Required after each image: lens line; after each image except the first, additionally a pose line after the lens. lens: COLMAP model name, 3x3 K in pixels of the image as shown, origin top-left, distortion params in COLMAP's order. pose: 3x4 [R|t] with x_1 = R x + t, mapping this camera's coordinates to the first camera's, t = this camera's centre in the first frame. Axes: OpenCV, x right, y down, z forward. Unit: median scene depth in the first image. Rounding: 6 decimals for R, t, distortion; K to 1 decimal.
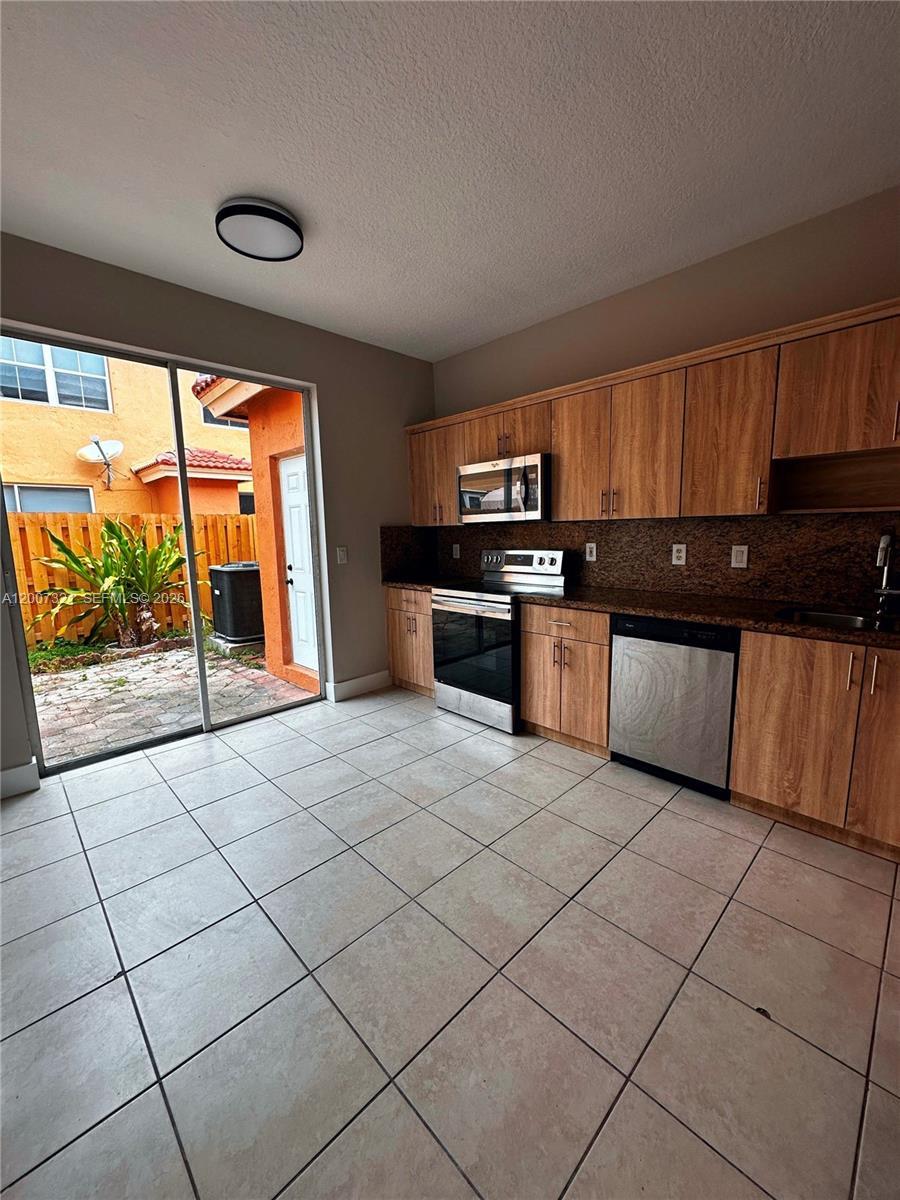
lens RADIAL K [[479.5, 0, 452.0], [0, 479.5, 598.1], [0, 0, 1]] dist [-0.000750, 0.000344]
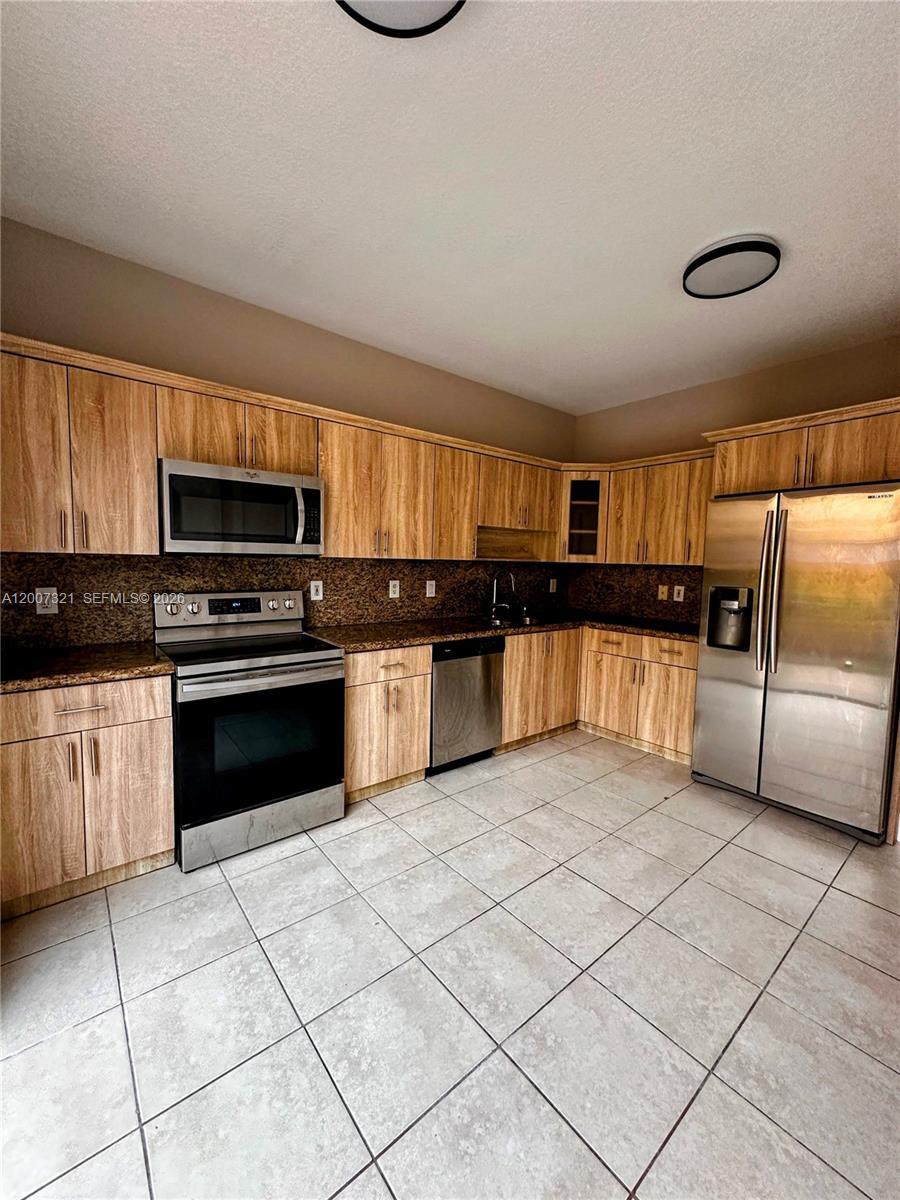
lens RADIAL K [[479.5, 0, 452.0], [0, 479.5, 598.1], [0, 0, 1]] dist [-0.000750, 0.000344]
pose [[0.082433, -0.059668, 0.994809, -0.717820], [0.114506, 0.992162, 0.050021, -0.116164], [-0.989997, 0.109789, 0.088619, 0.786308]]
